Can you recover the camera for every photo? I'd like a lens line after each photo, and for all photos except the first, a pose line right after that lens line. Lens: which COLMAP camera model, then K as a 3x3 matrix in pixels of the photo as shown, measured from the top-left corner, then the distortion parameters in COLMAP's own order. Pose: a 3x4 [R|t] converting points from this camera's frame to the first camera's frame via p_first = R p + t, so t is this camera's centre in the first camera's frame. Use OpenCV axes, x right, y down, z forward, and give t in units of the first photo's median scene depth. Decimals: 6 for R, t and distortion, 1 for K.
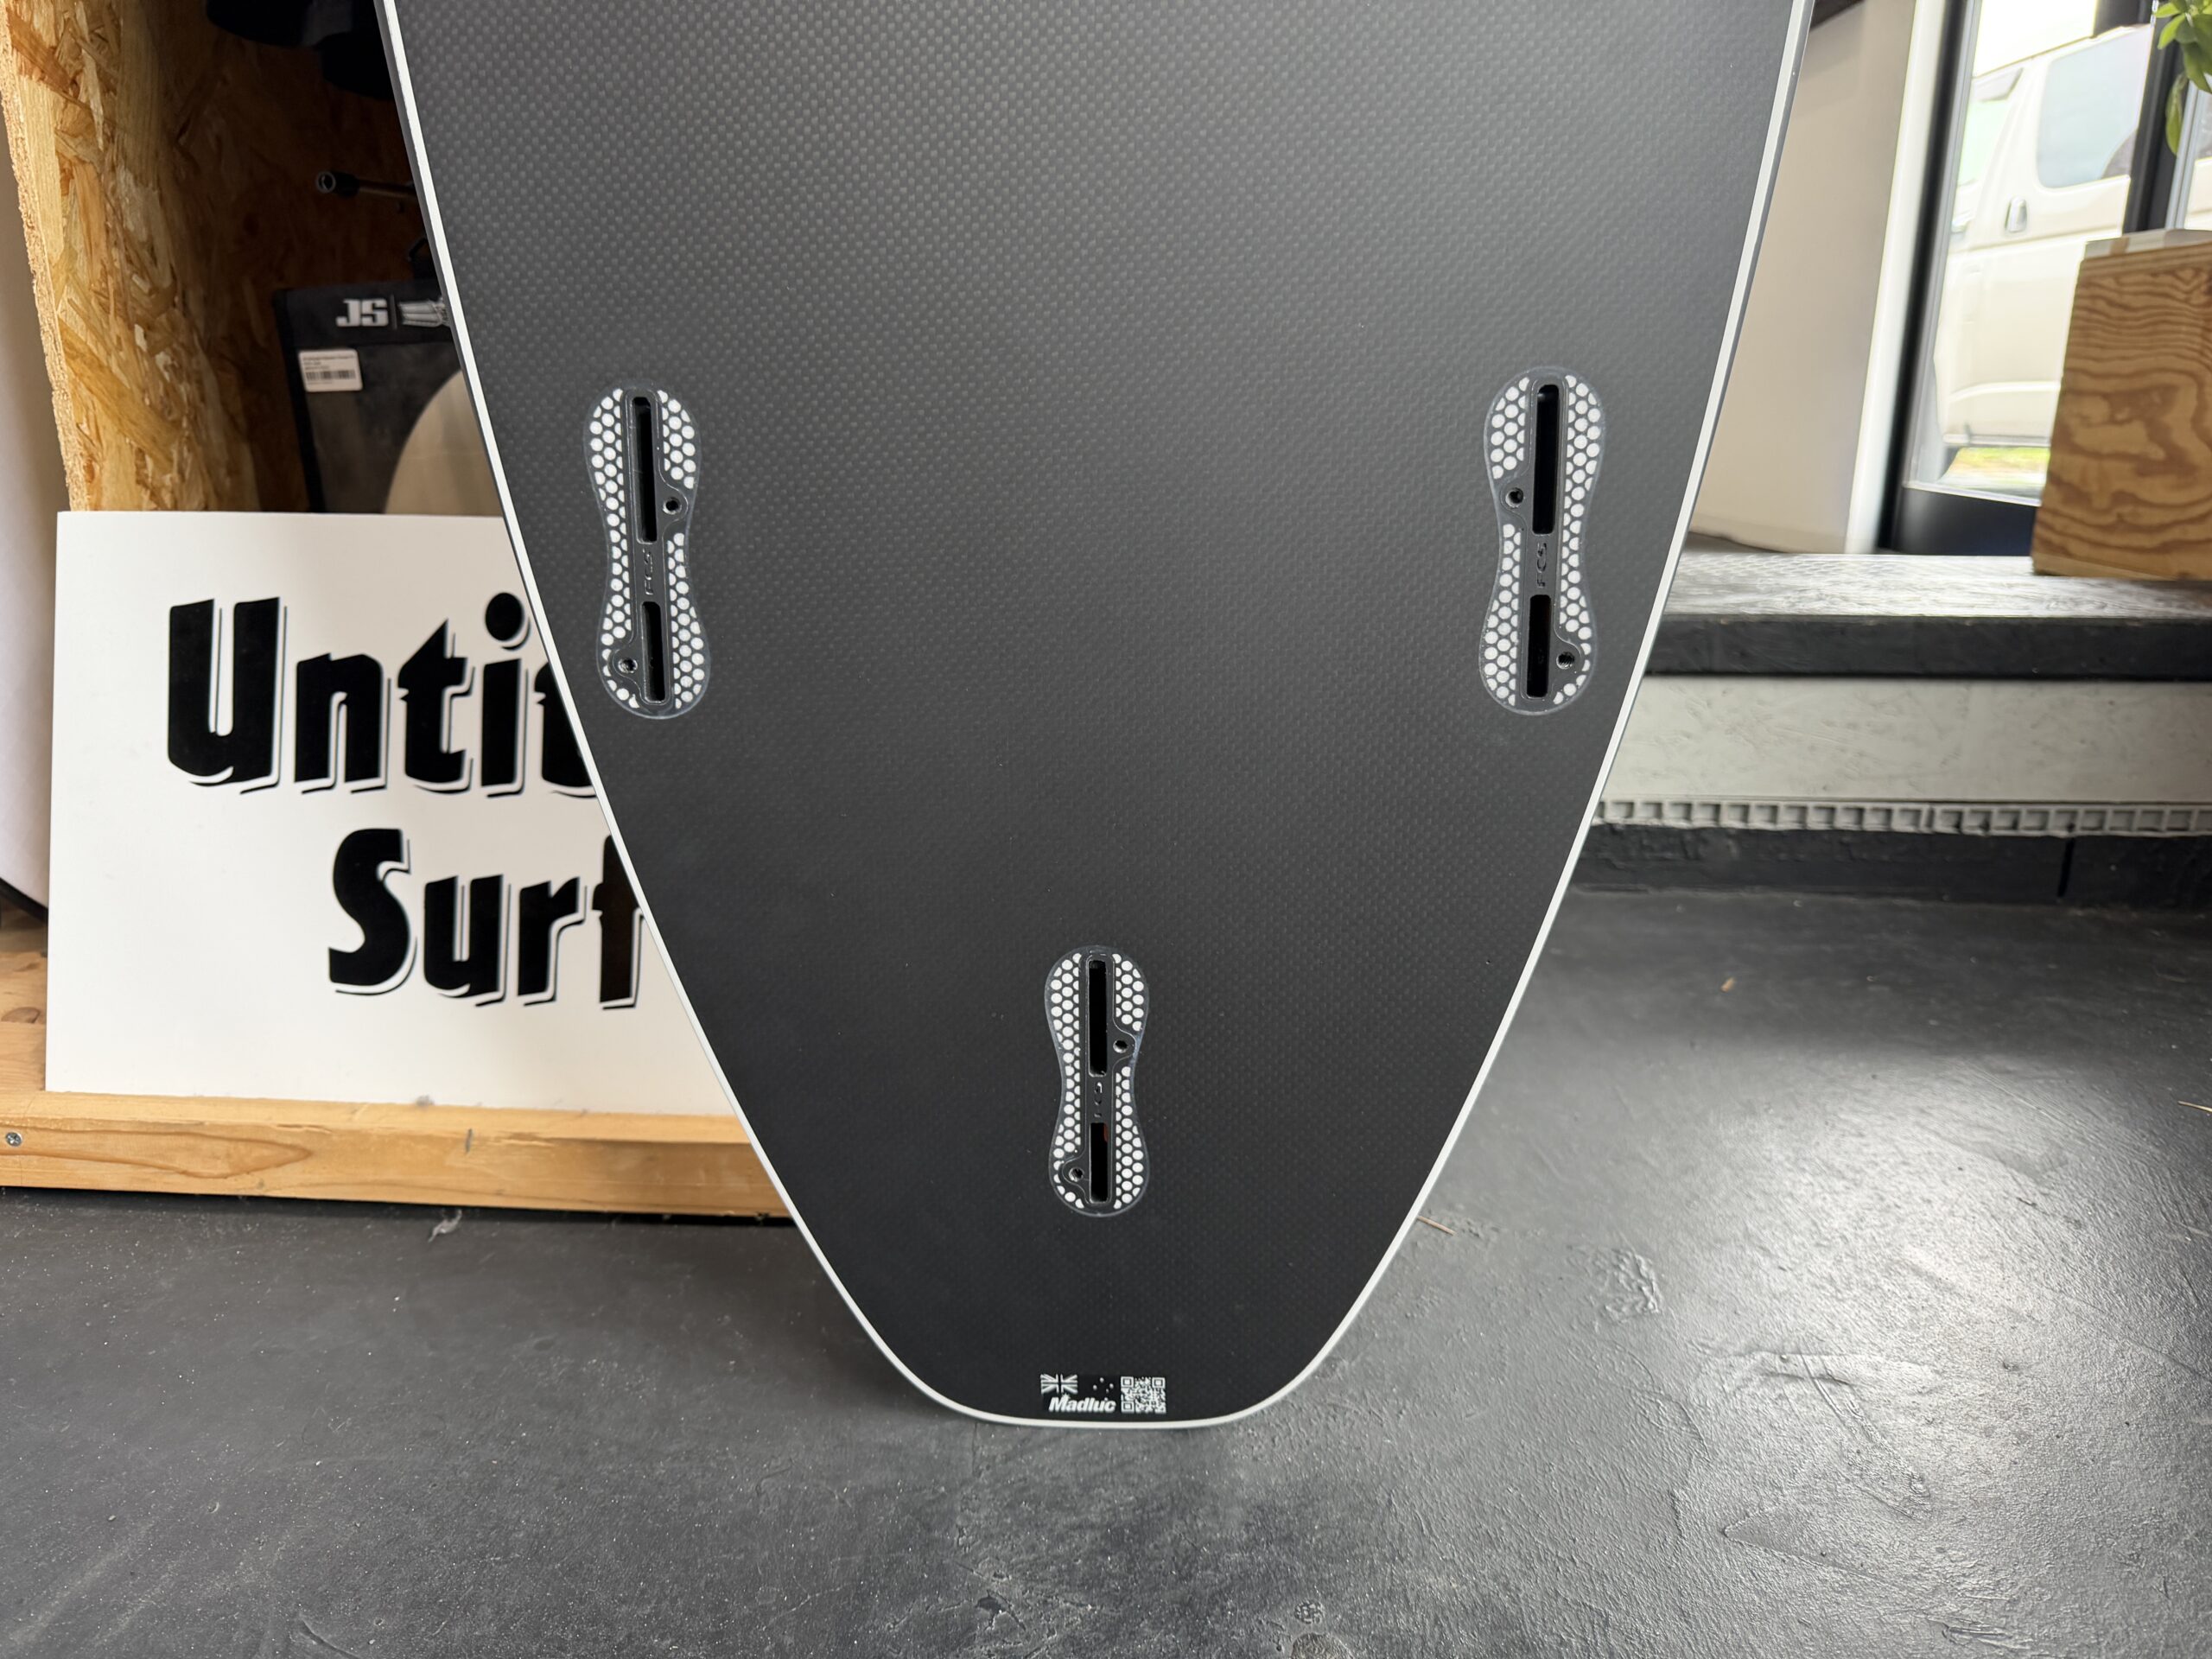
lens RADIAL K [[1566.8, 0, 1108.5], [0, 1566.8, 834.5], [0, 0, 1]] dist [-0.014905, 0.003592]
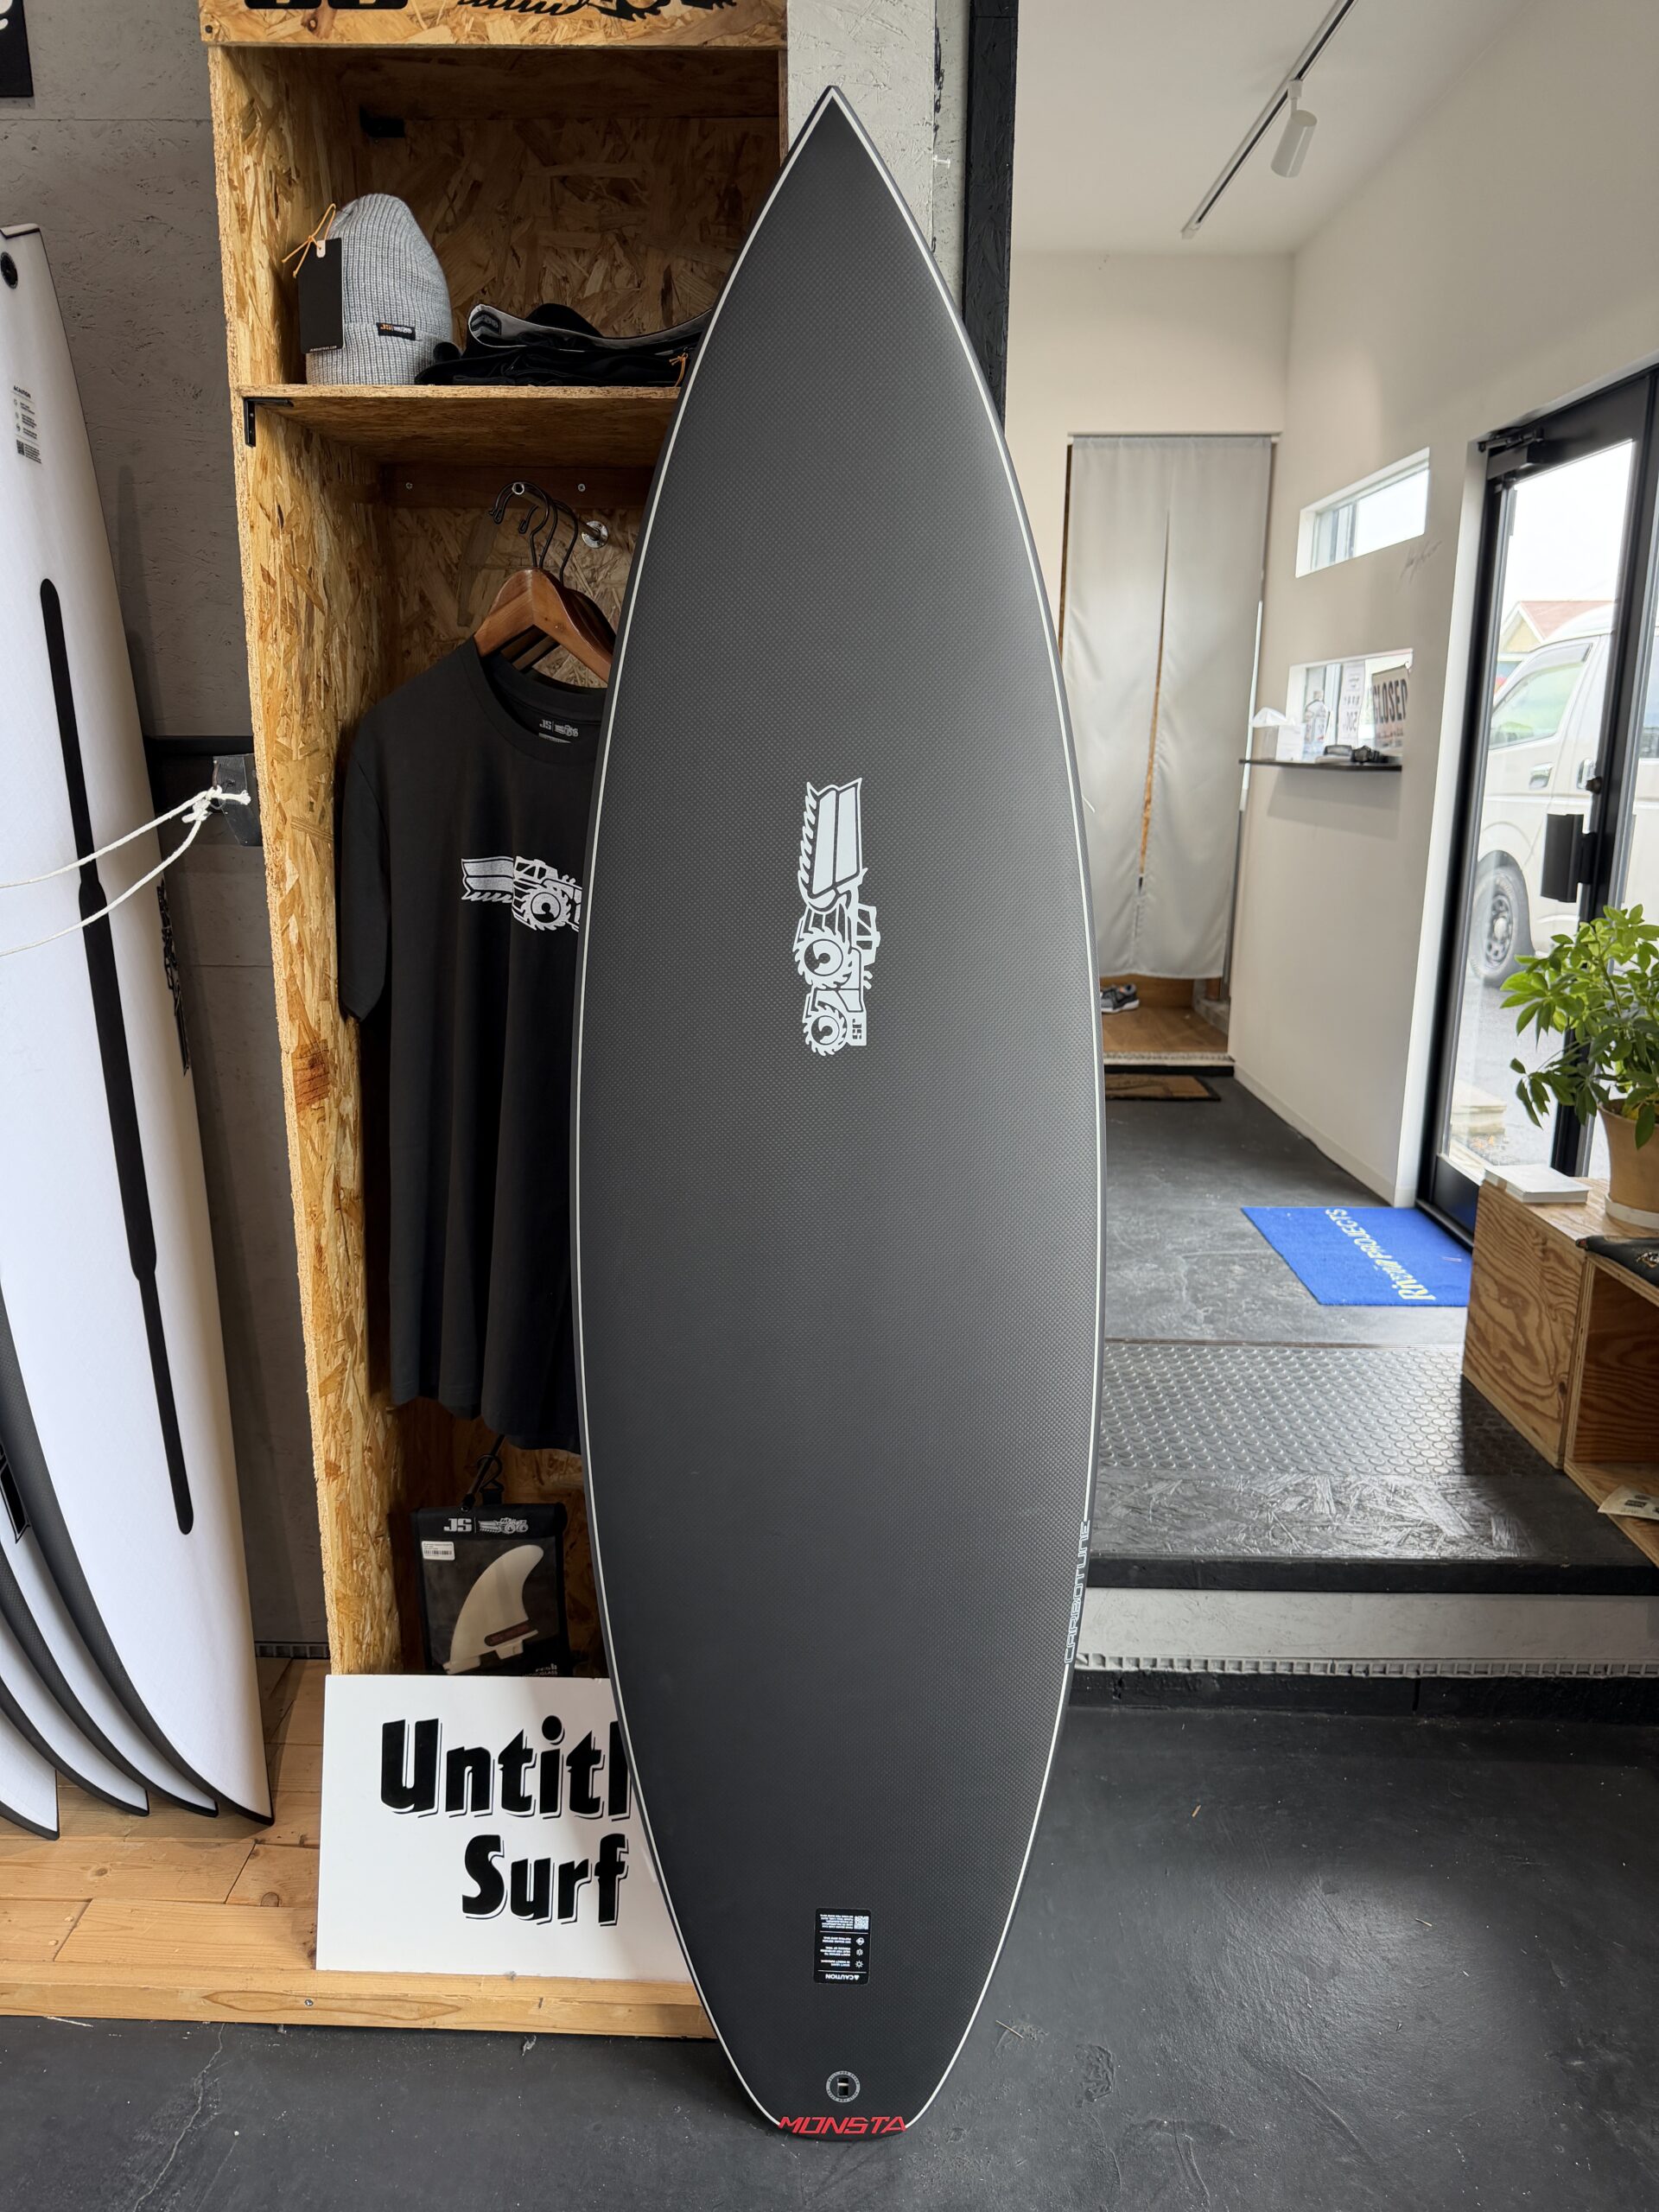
lens RADIAL K [[1545.7, 0, 833.2], [0, 1545.7, 1110.8], [0, 0, 1]] dist [-0.002266, -0.003018]
pose [[0.999669, -0.004317, 0.025362, -0.070417], [0.005379, 0.999105, -0.041956, -0.848216], [-0.025158, 0.042079, 0.998798, -1.033511]]
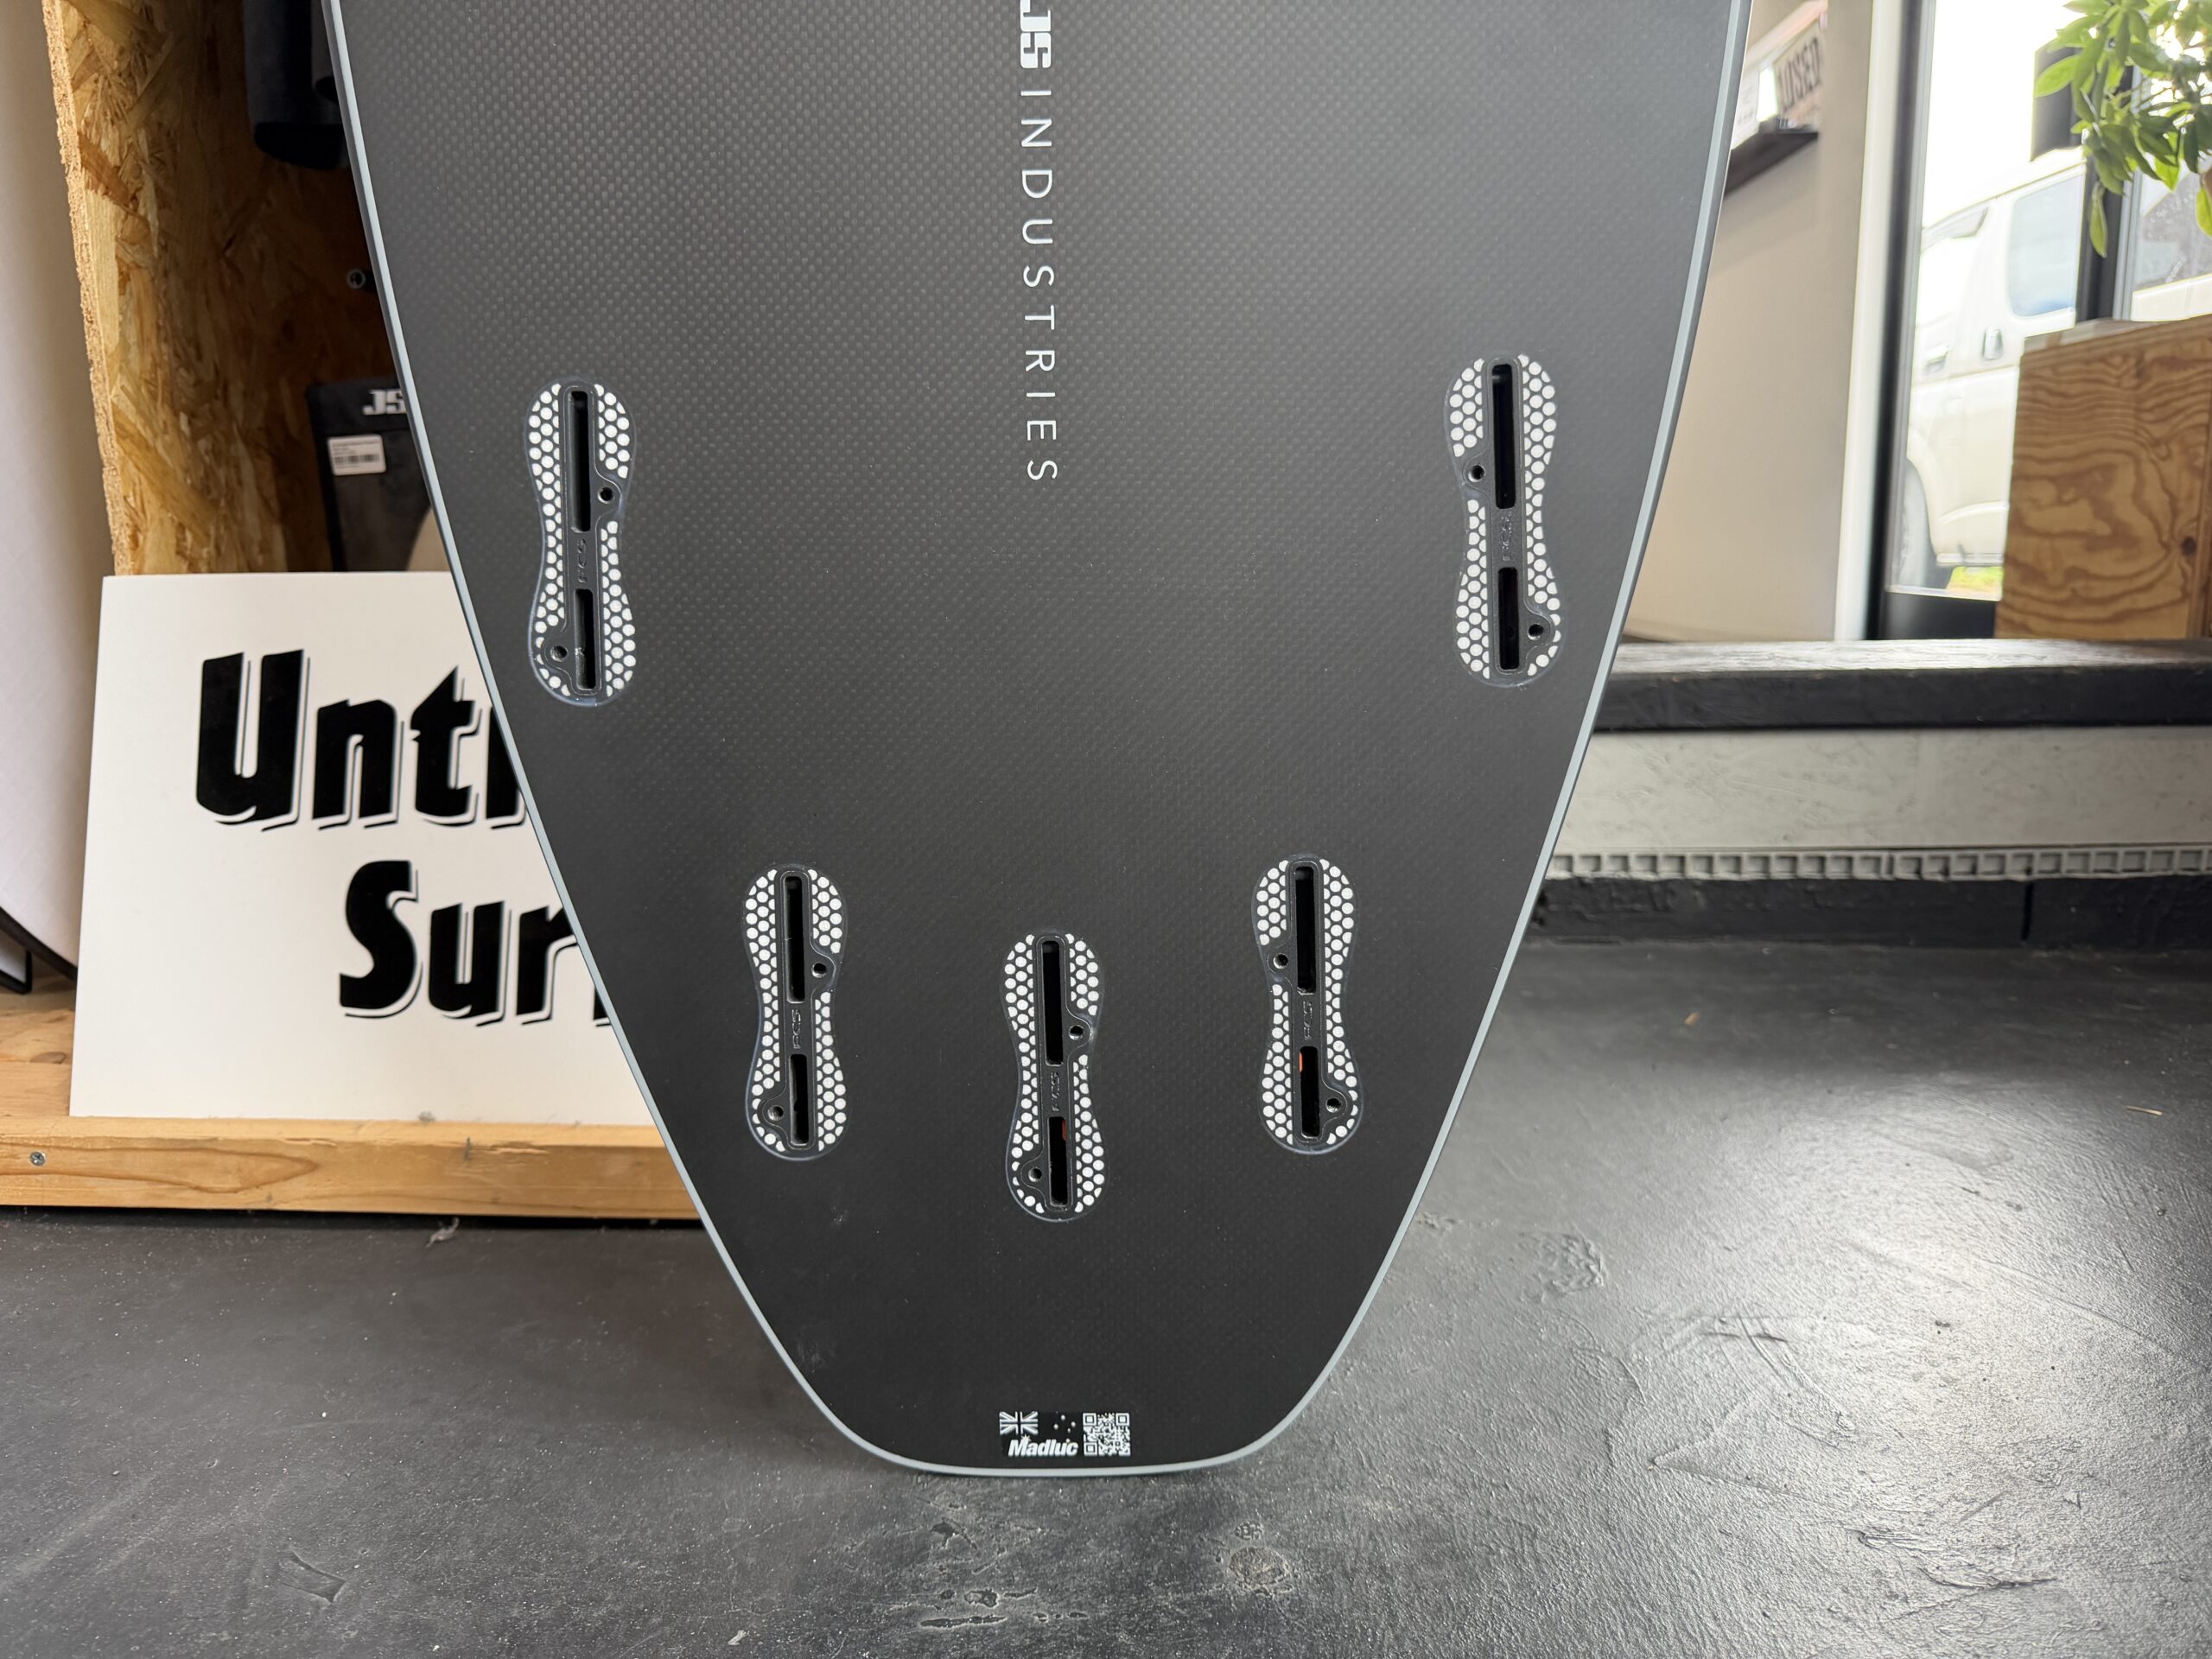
lens RADIAL K [[1568.6, 0, 1110.2], [0, 1568.6, 829.5], [0, 0, 1]] dist [-0.014463, 0.001981]
pose [[0.999701, -0.020865, -0.012750, 0.039499], [0.019545, 0.995184, -0.096053, 0.087426], [0.014693, 0.095775, 0.995295, -0.058777]]
